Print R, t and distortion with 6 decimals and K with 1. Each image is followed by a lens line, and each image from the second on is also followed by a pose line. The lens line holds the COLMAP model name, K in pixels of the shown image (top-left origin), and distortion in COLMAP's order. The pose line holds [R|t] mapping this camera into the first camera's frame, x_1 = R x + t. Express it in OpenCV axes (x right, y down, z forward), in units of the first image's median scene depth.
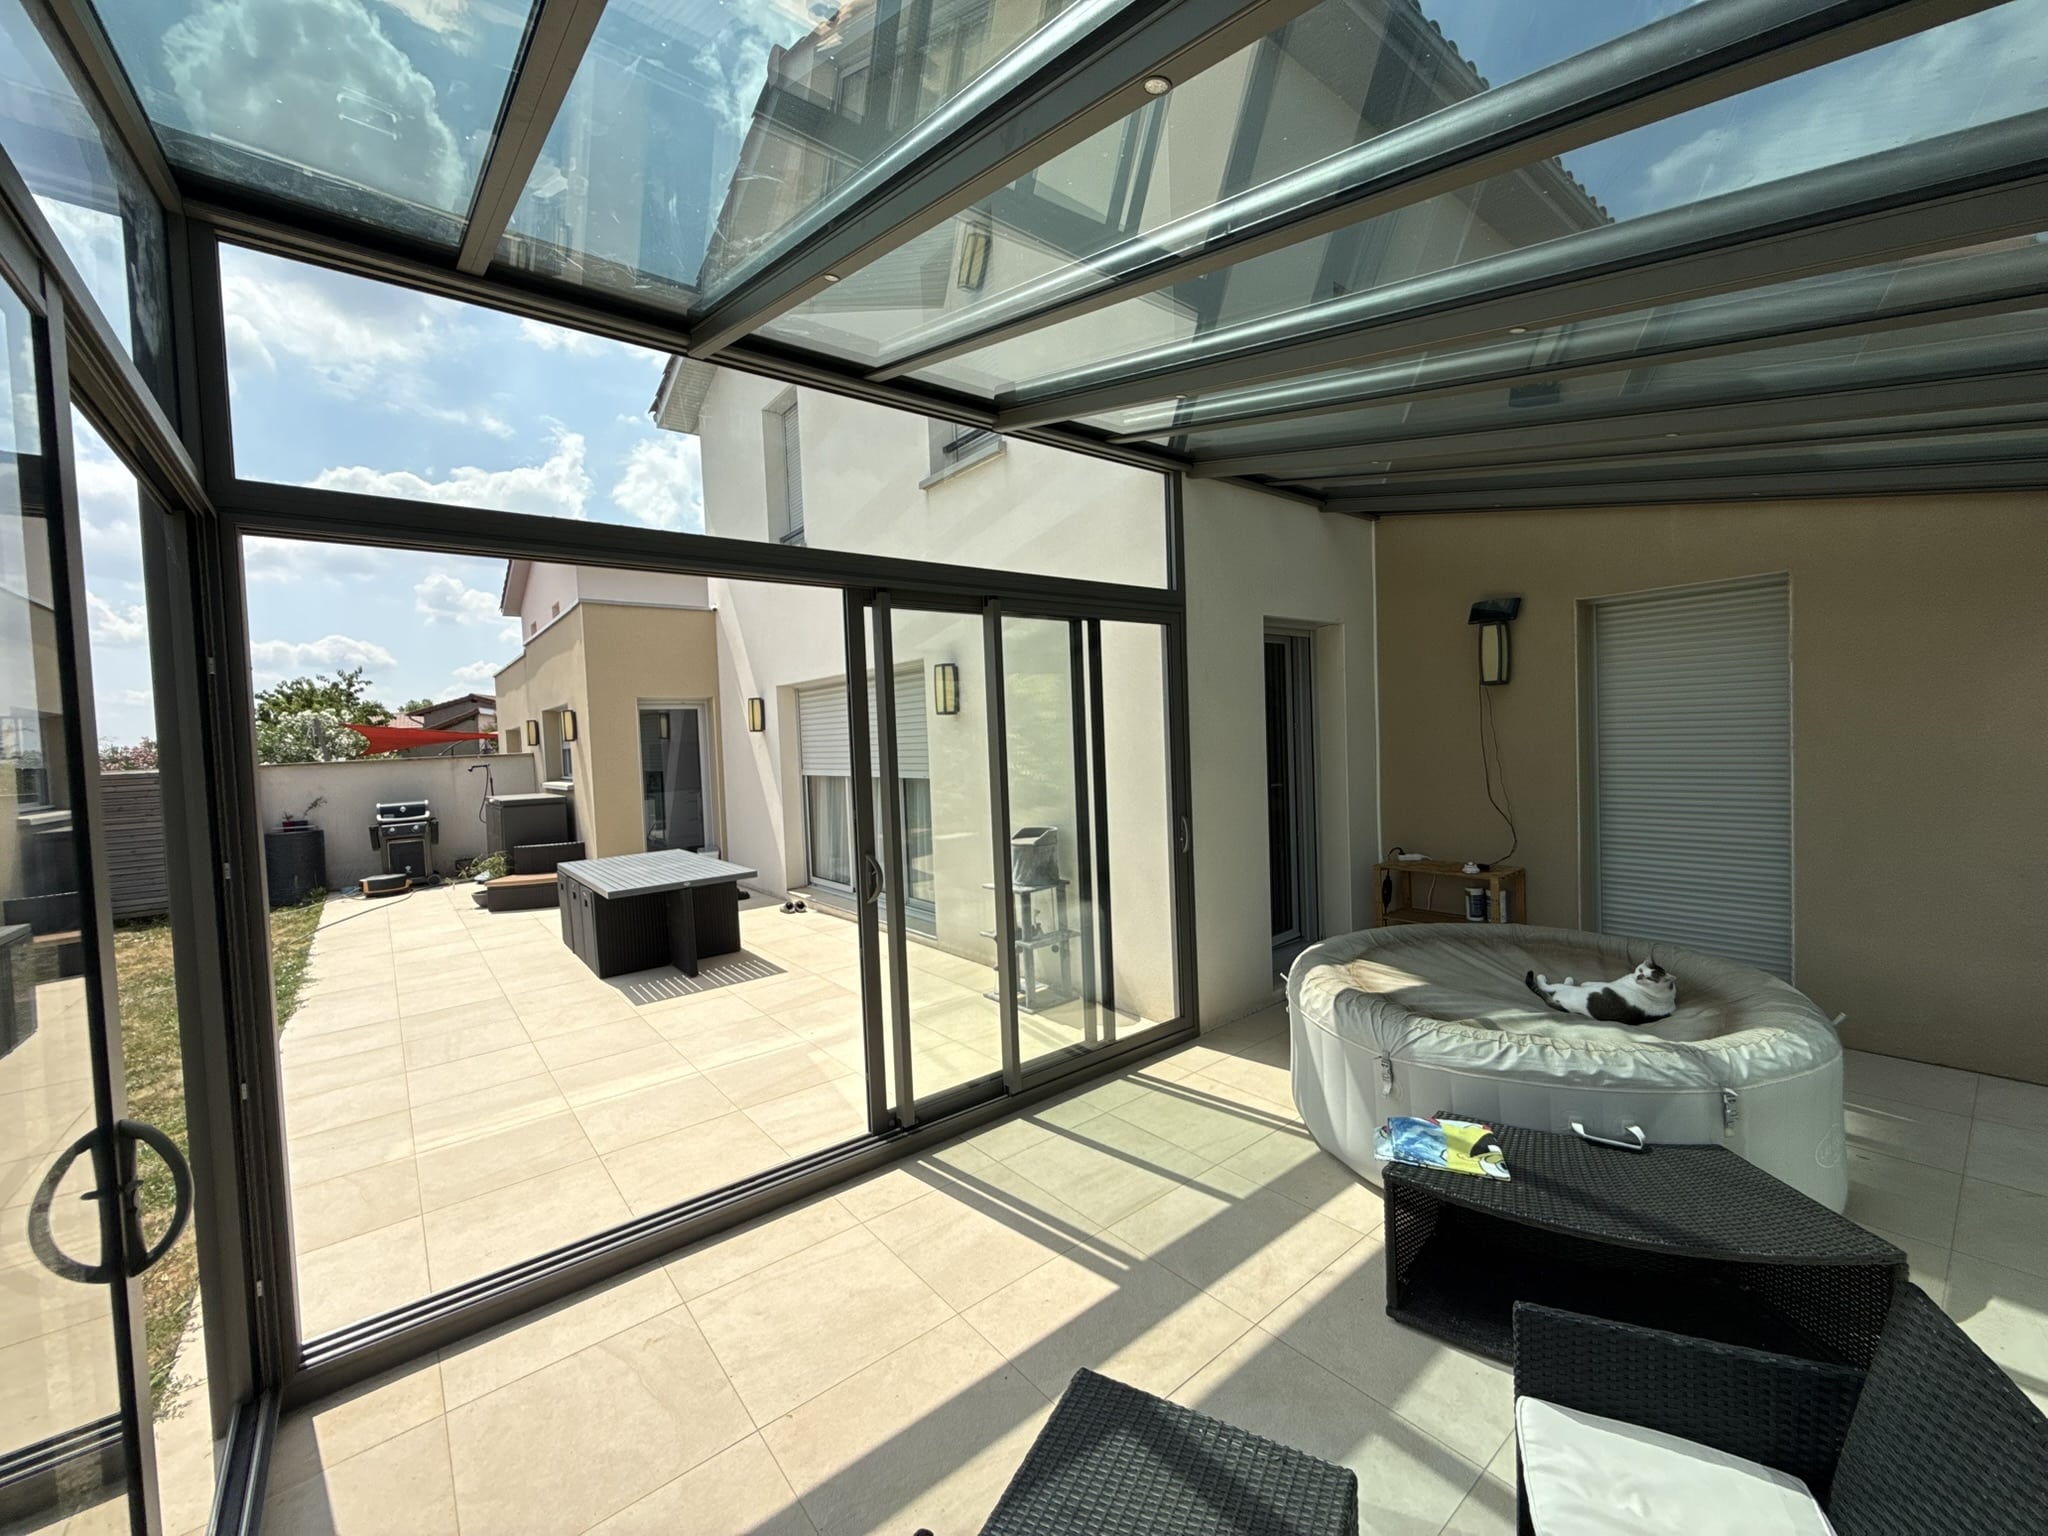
lens RADIAL K [[813.8, 0, 1017.1], [0, 813.8, 766.4], [0, 0, 1]] dist [-0.000553, 0.000479]
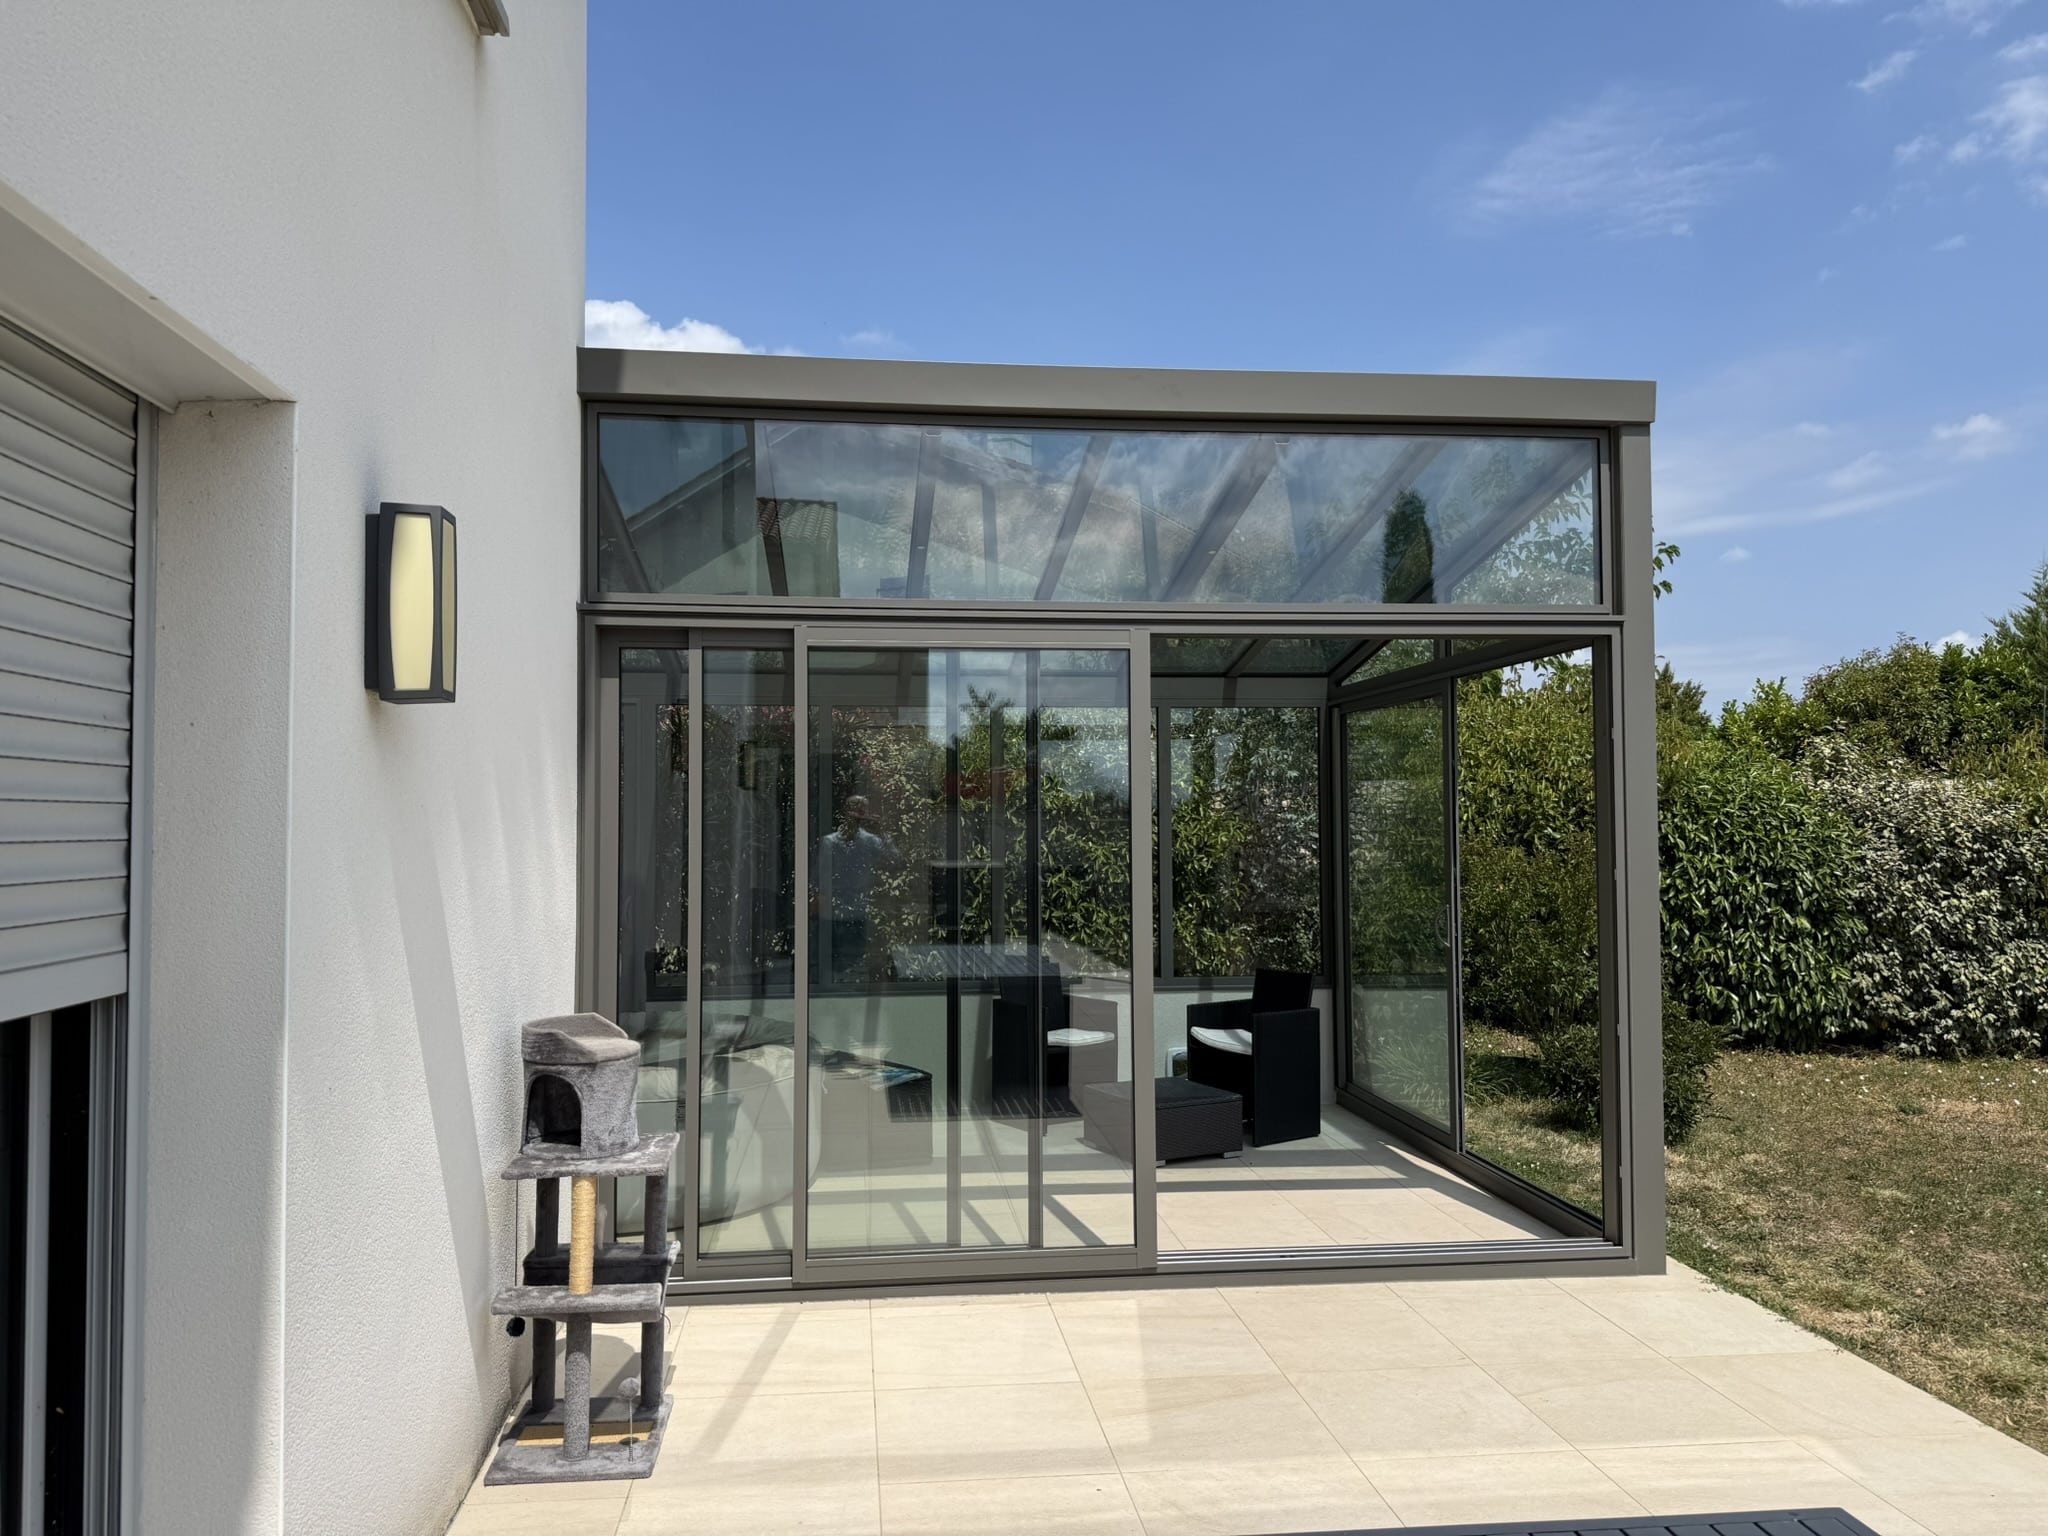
lens RADIAL K [[1447.6, 0, 1016.9], [0, 1447.6, 756.4], [0, 0, 1]] dist [0.007337, -0.009996]
pose [[-0.849742, 0.061915, 0.523551, -0.596140], [0.053203, 0.998081, -0.031683, -0.023109], [-0.524508, 0.000932, -0.851405, 1.572508]]
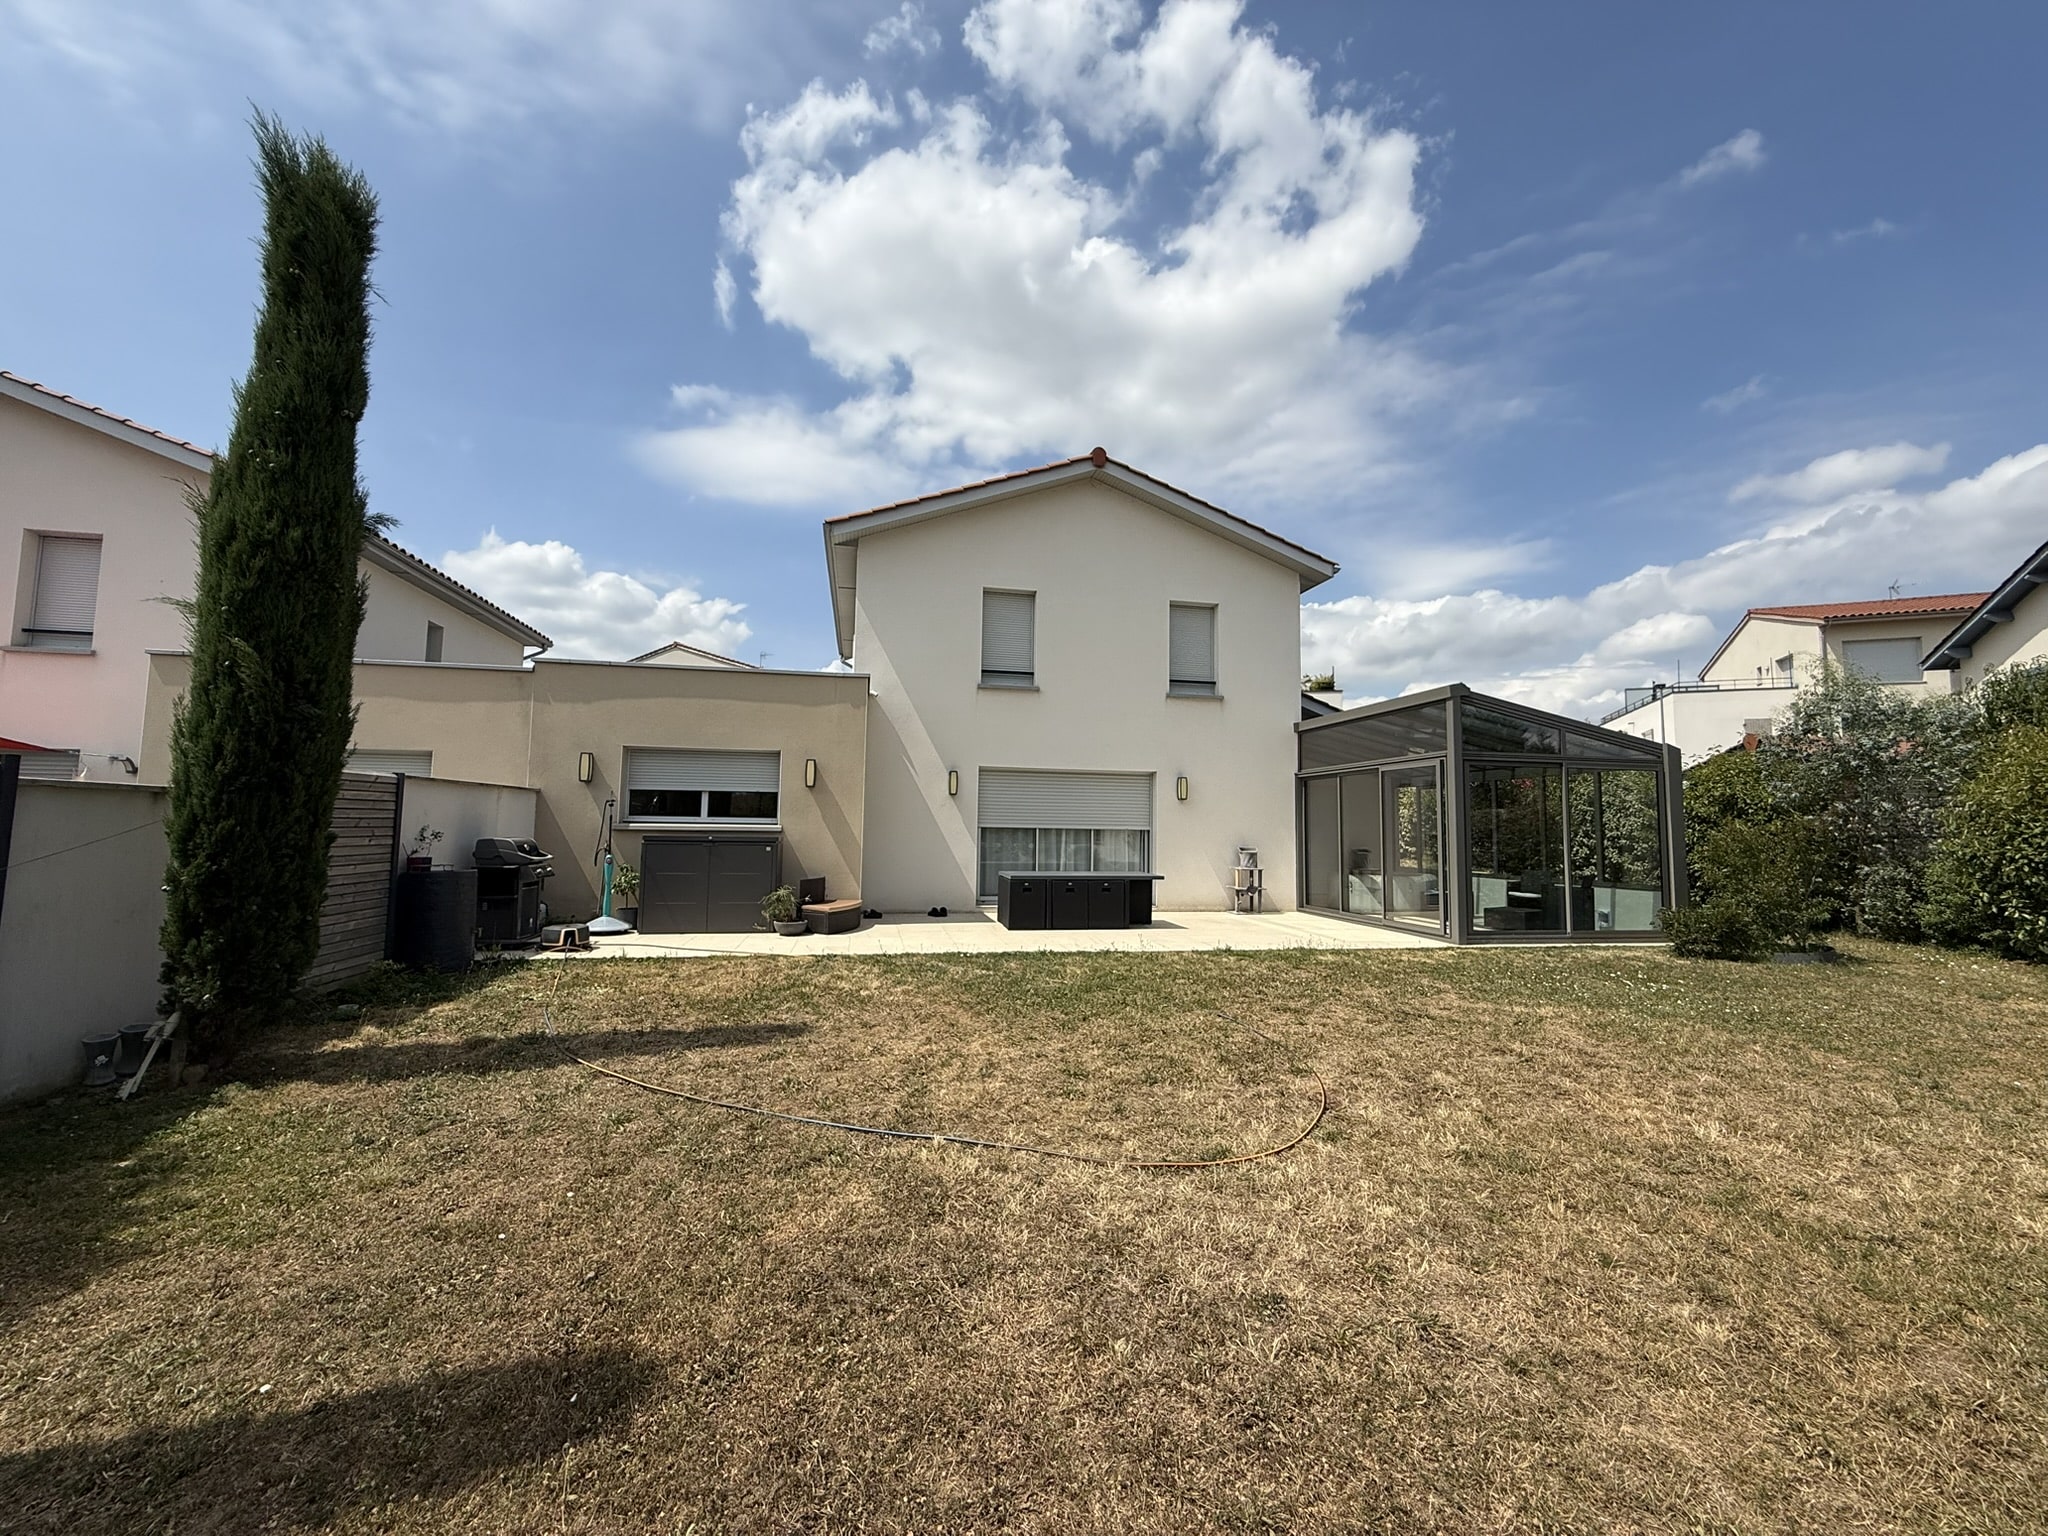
lens RADIAL K [[817.6, 0, 1029.5], [0, 817.6, 748.1], [0, 0, 1]] dist [0.000740, 0.000168]
pose [[0.478629, 0.131095, 0.868175, -2.749008], [-0.006604, 0.989300, -0.145743, 0.155261], [-0.877992, 0.064023, 0.474374, 0.355669]]
